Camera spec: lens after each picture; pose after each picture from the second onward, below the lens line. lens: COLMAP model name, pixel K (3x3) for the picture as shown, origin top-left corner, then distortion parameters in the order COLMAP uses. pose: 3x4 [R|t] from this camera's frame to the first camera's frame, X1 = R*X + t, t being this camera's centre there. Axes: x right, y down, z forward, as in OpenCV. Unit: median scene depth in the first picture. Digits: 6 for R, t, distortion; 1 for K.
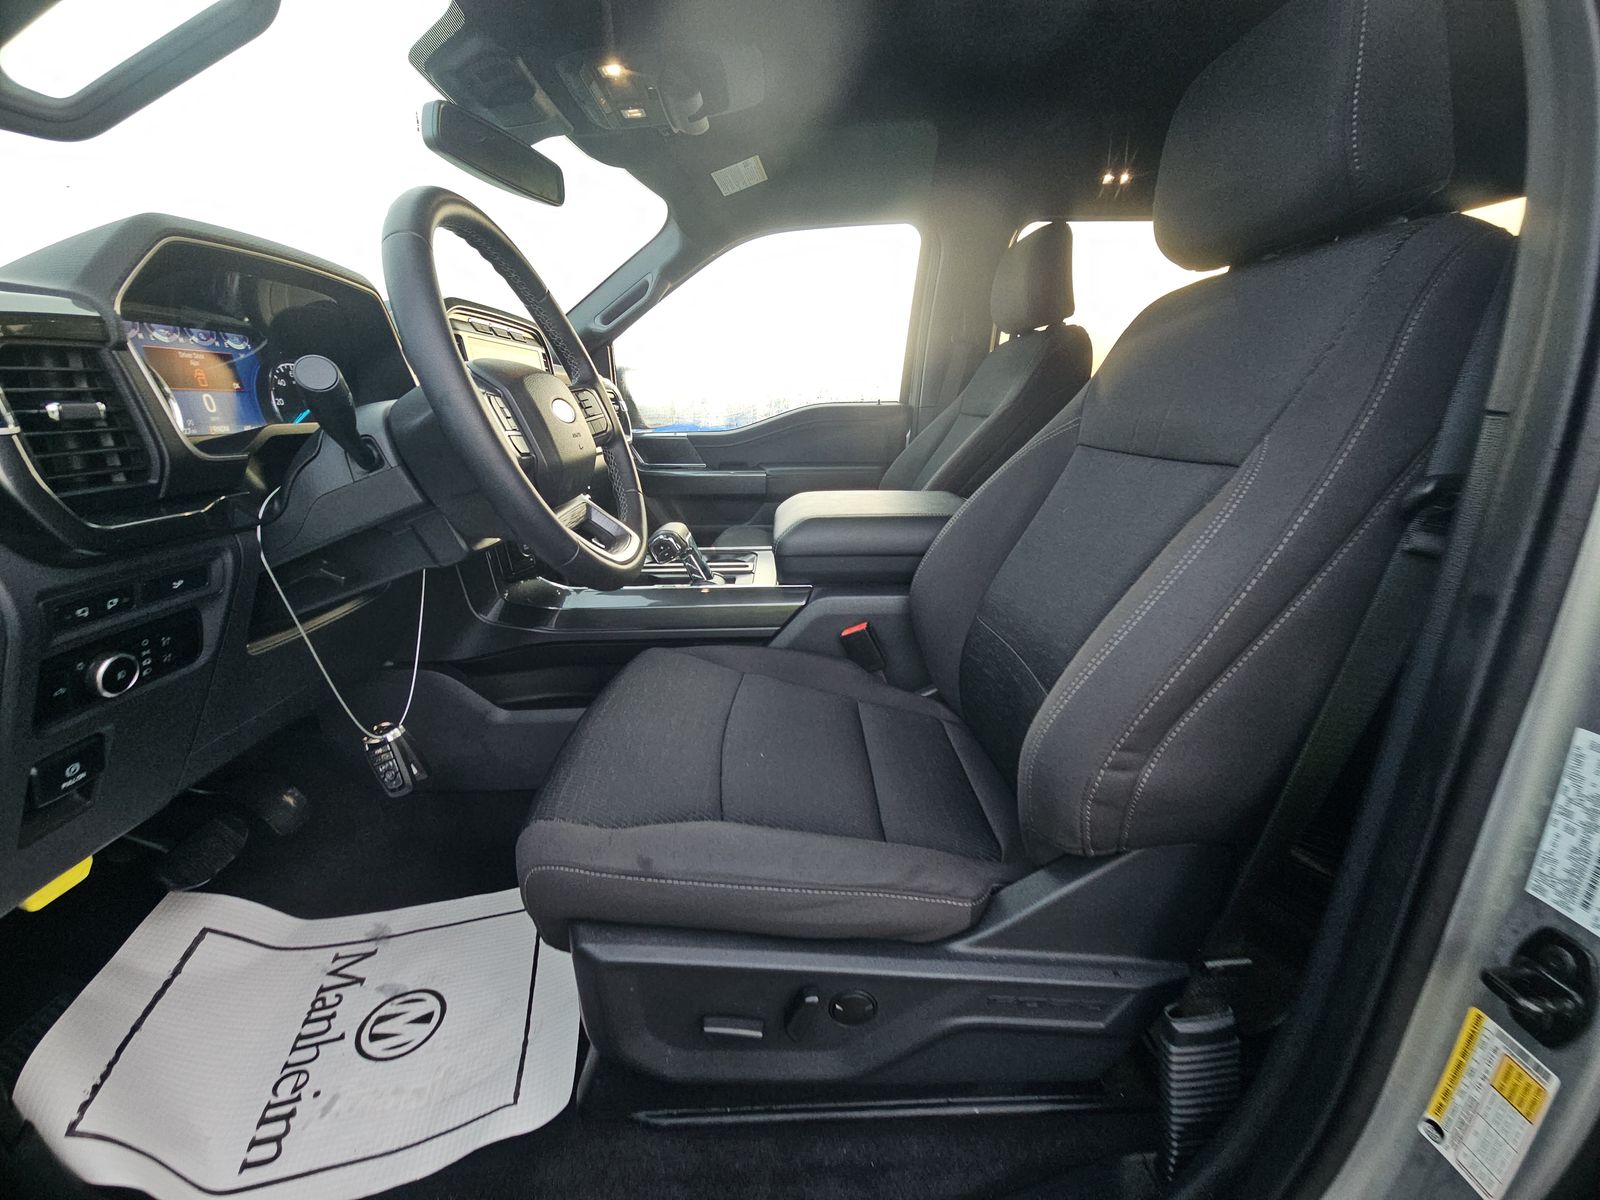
lens RADIAL K [[647.6, 0, 800.0], [0, 647.6, 600.0], [0, 0, 1]] dist [-0.001075, 0.000094]
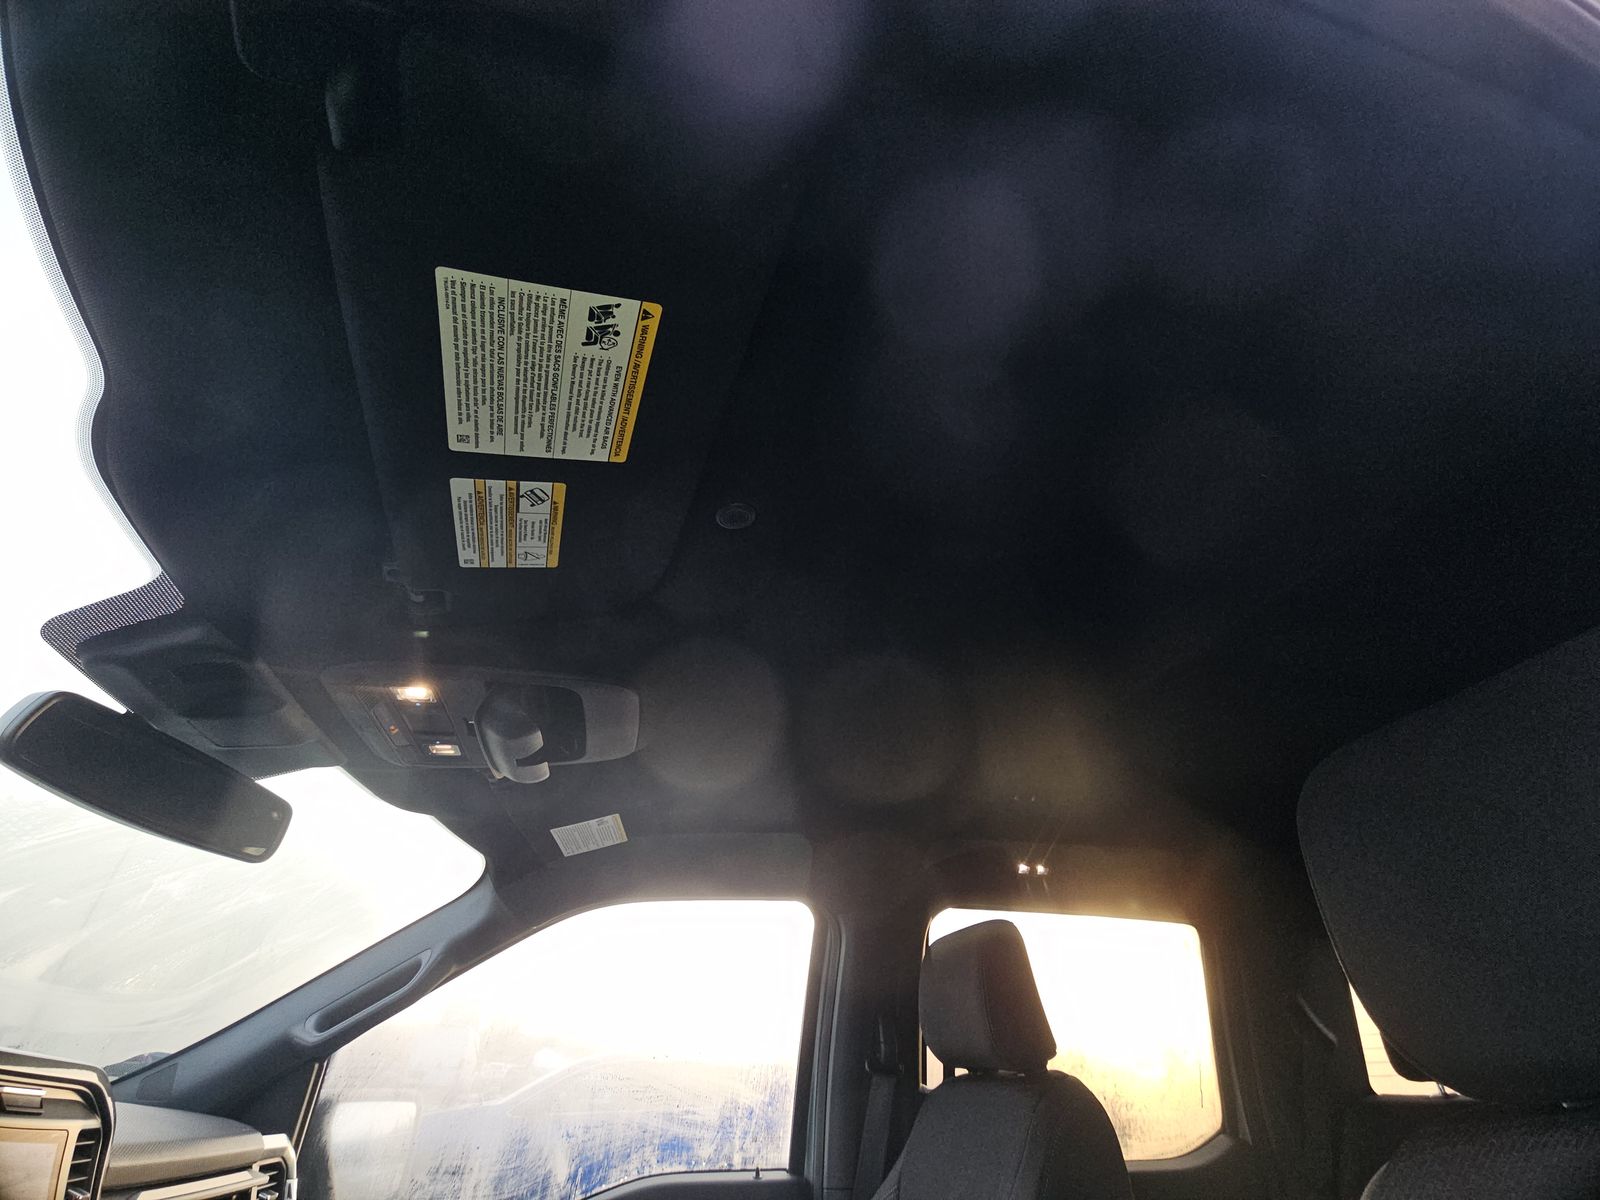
lens RADIAL K [[688.9, 0, 800.0], [0, 688.9, 600.0], [0, 0, 1]] dist [-0.004071, -0.000233]
pose [[0.980097, 0.129871, 0.150144, -0.010649], [0.038125, 0.619104, -0.784383, -0.190757], [-0.194823, 0.774496, 0.601830, 0.263885]]
